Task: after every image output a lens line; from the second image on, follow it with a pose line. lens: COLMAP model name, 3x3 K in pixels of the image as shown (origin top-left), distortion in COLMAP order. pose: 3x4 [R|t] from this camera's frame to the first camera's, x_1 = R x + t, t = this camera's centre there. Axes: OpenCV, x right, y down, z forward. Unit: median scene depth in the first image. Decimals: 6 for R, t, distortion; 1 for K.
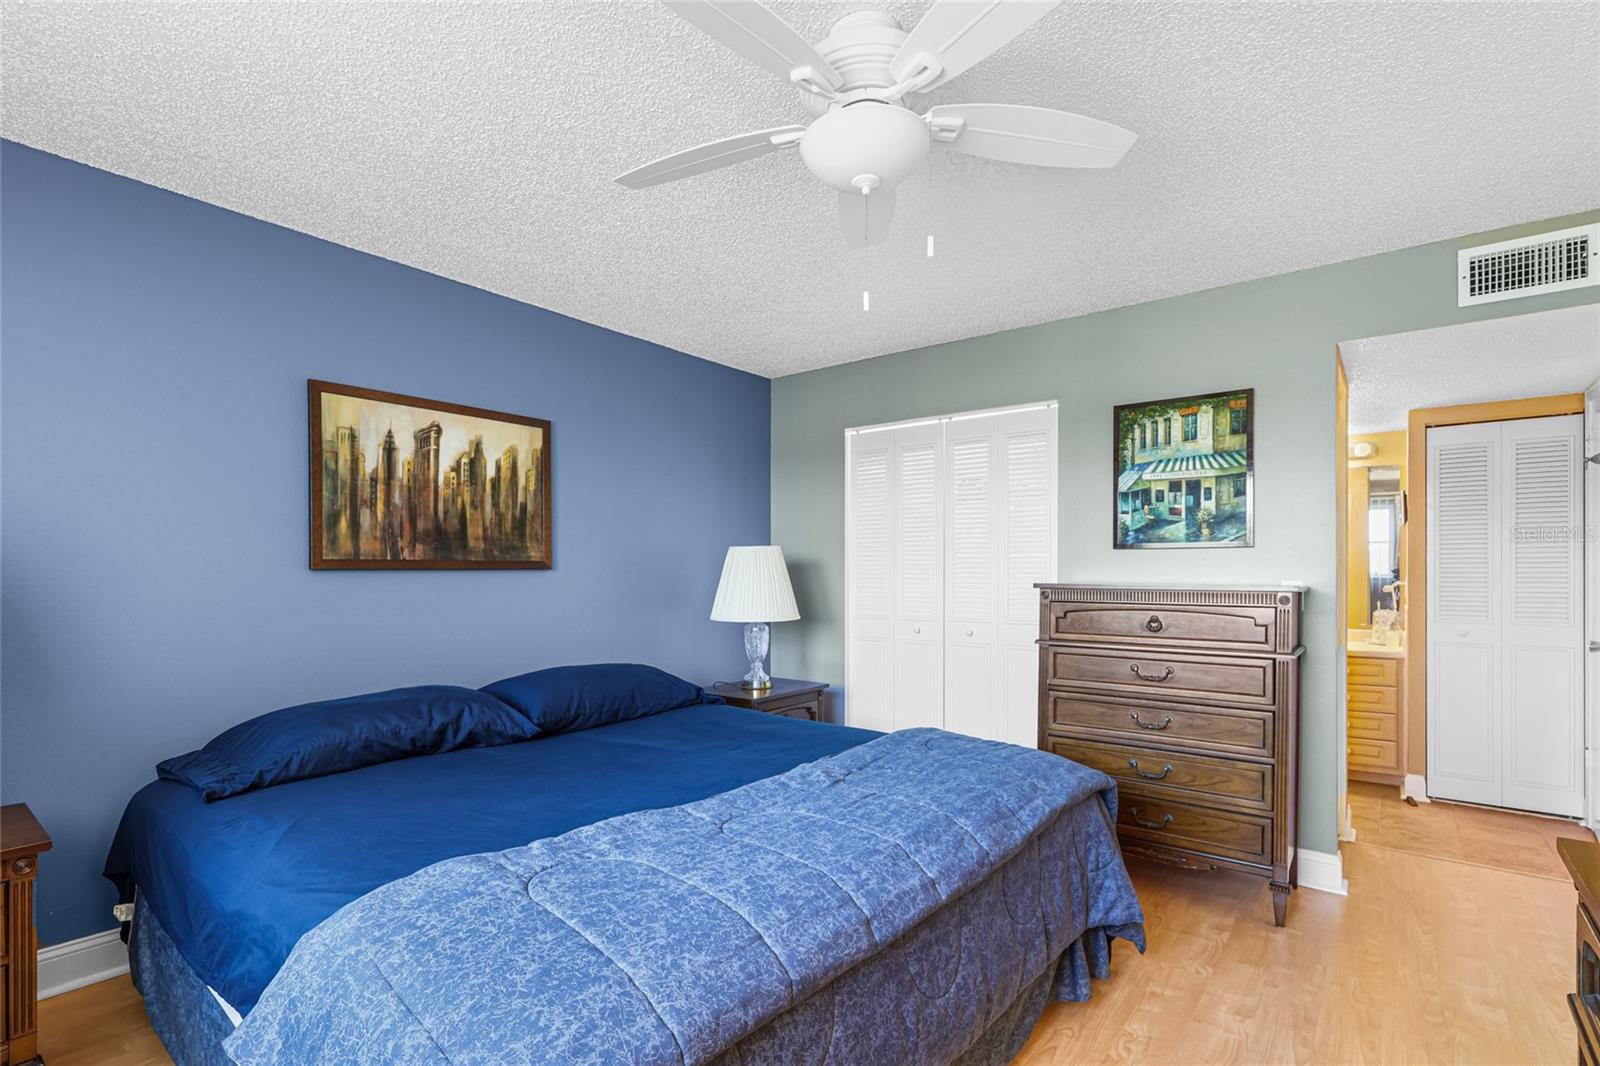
lens RADIAL K [[747.3, 0, 796.2], [0, 747.3, 559.0], [0, 0, 1]] dist [-0.003655, 0.001636]
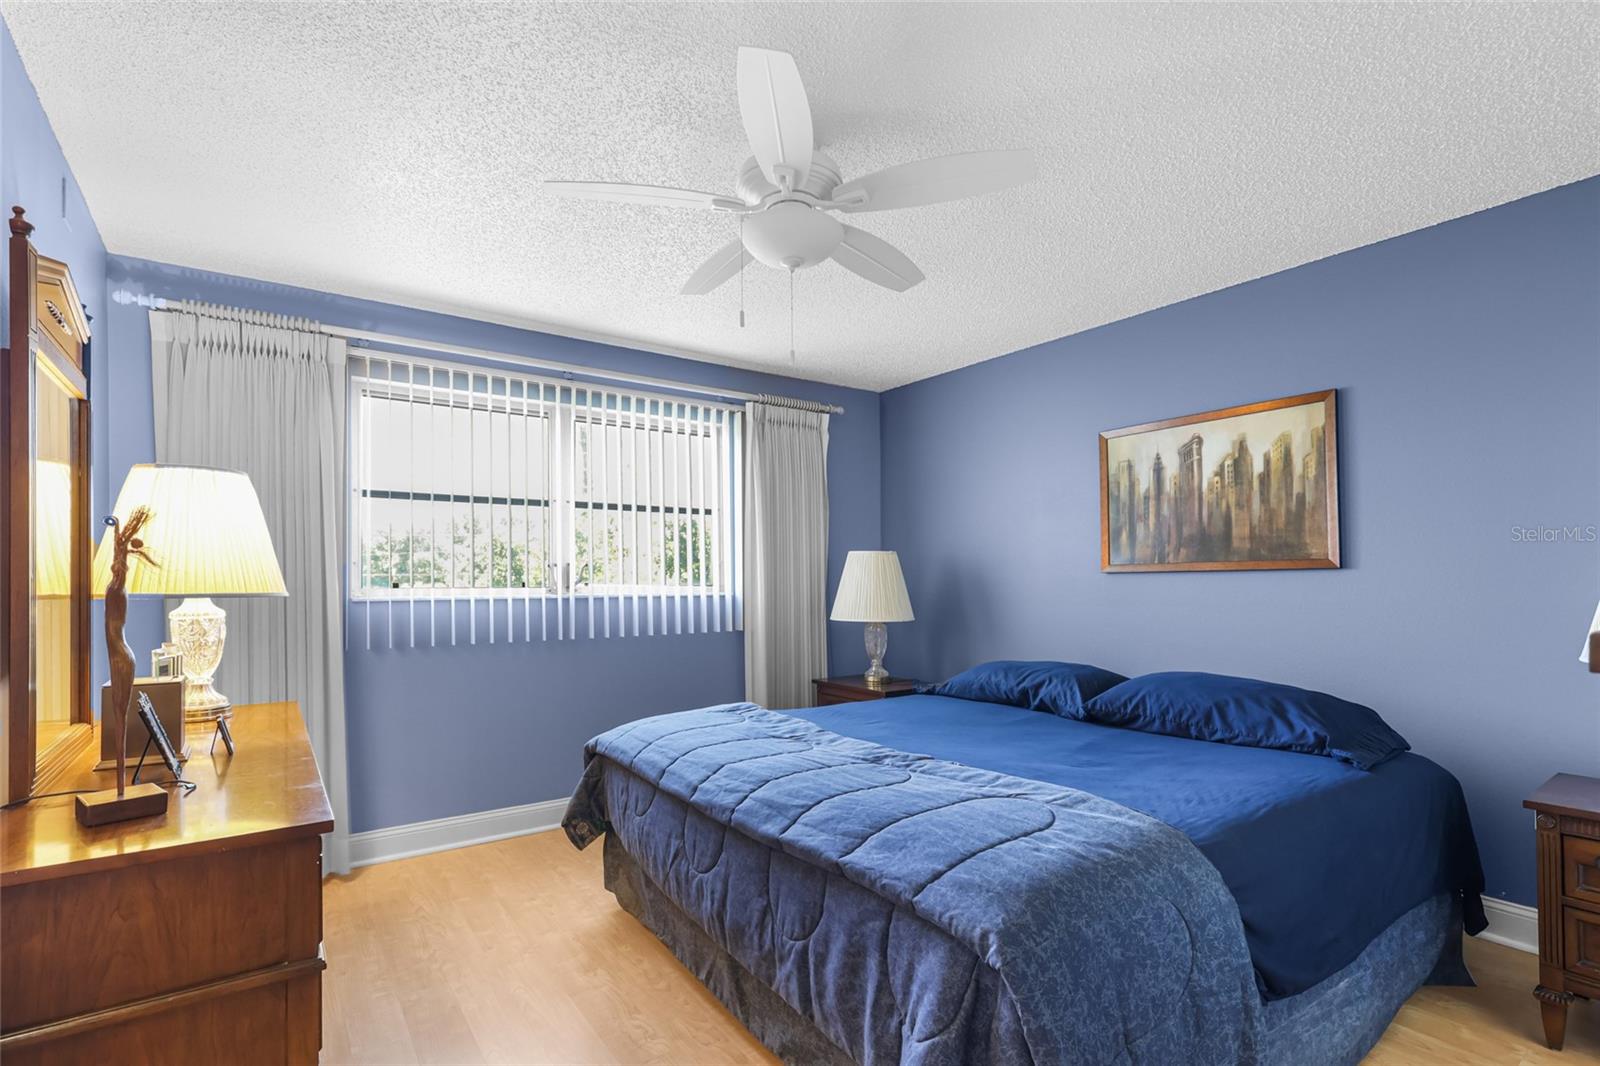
lens RADIAL K [[747.3, 0, 798.5], [0, 747.3, 593.3], [0, 0, 1]] dist [-0.003655, 0.001636]
pose [[-0.268037, 0.031967, -0.962878, 0.762102], [0.038848, 0.998995, 0.022352, 0.000040], [0.962625, -0.031415, -0.269010, 0.774776]]
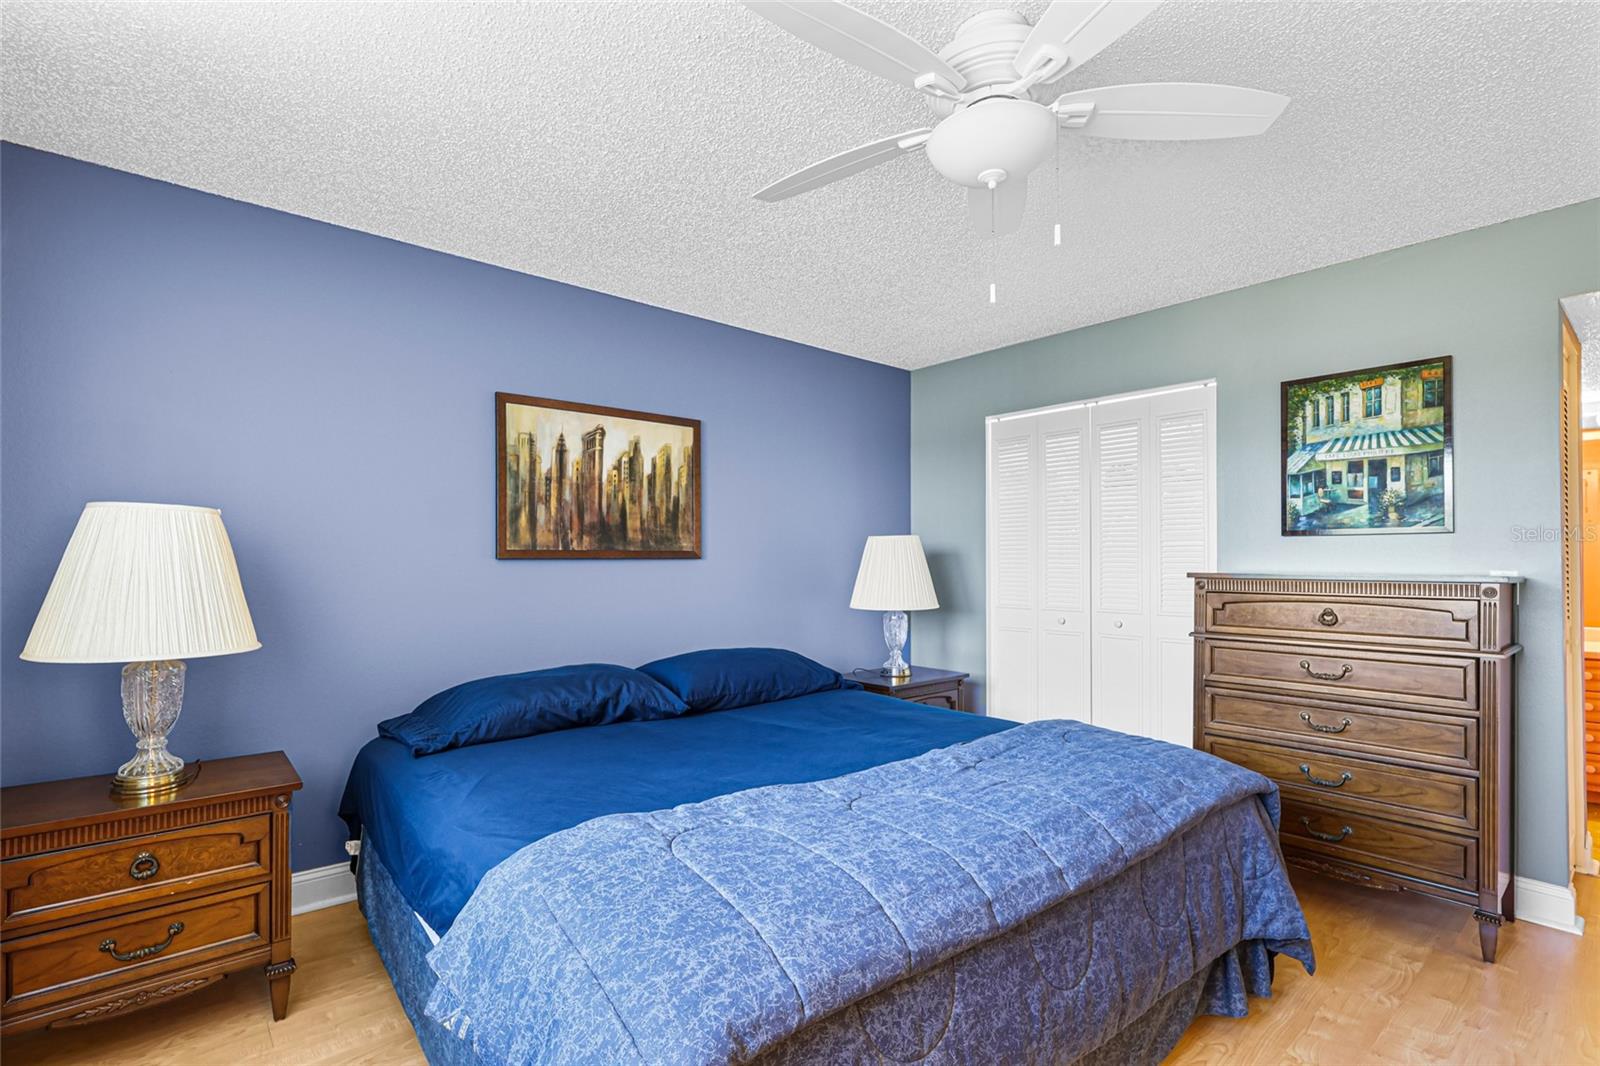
lens RADIAL K [[747.3, 0, 803.1], [0, 747.3, 536.0], [0, 0, 1]] dist [-0.003655, 0.001636]
pose [[0.981966, -0.007106, -0.188925, 0.021139], [0.003830, 0.999836, -0.017699, 0.000886], [0.189019, 0.016656, 0.981832, -0.027487]]
